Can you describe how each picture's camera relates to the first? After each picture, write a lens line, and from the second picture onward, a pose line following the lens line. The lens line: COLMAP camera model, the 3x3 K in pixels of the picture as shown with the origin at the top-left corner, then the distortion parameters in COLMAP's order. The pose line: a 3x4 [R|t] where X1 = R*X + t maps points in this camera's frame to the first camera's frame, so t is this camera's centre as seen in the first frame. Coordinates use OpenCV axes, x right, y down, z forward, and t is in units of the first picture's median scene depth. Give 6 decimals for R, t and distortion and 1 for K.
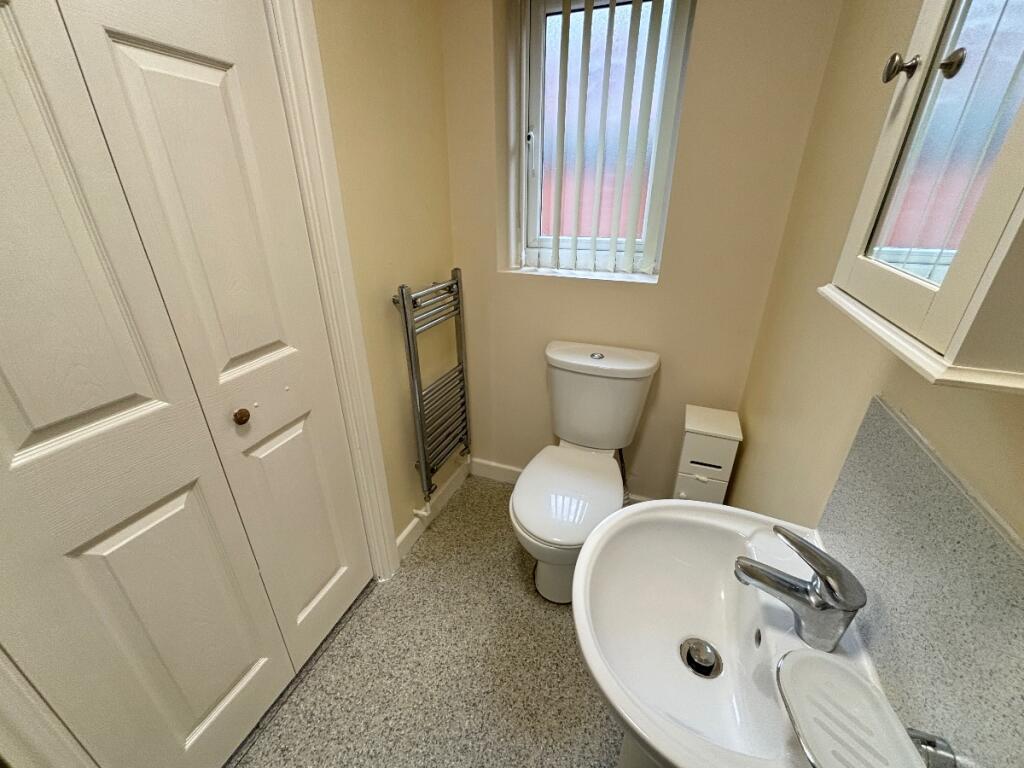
lens RADIAL K [[414.5, 0, 514.2], [0, 414.5, 382.2], [0, 0, 1]] dist [-0.001566, -0.000197]
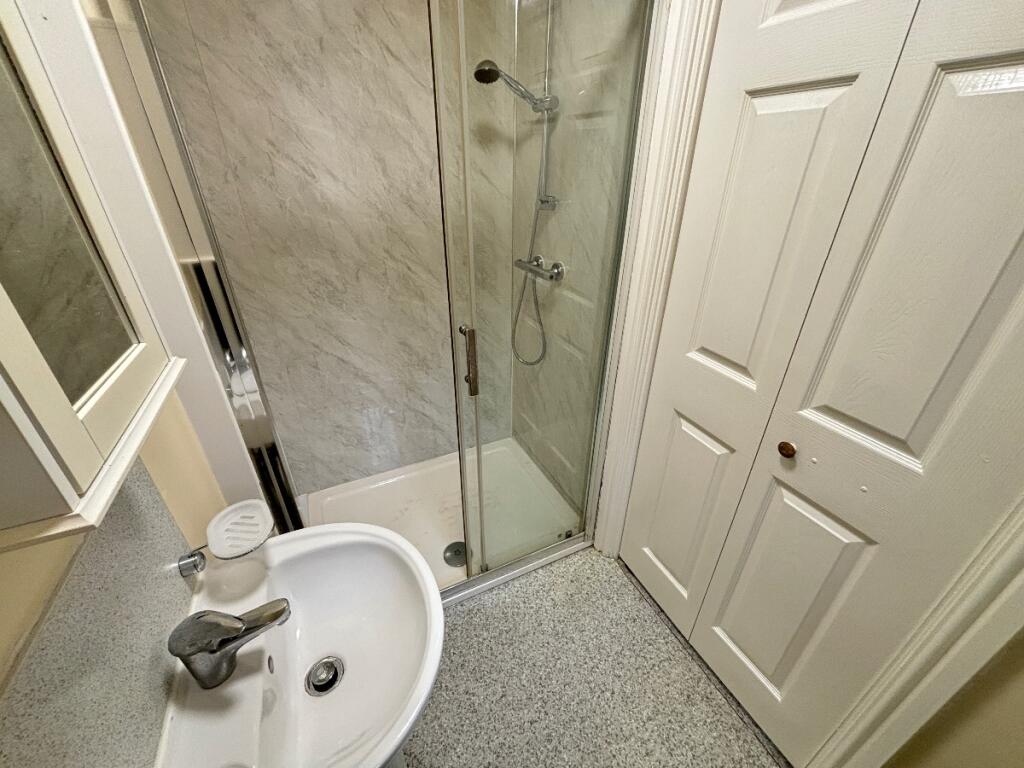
lens RADIAL K [[414.5, 0, 513.1], [0, 414.5, 387.4], [0, 0, 1]] dist [-0.001566, -0.000197]
pose [[-0.705170, 0.341063, -0.621620, 0.294754], [-0.302163, 0.648559, 0.698619, -0.413716], [0.641431, 0.680476, -0.354288, 0.685580]]
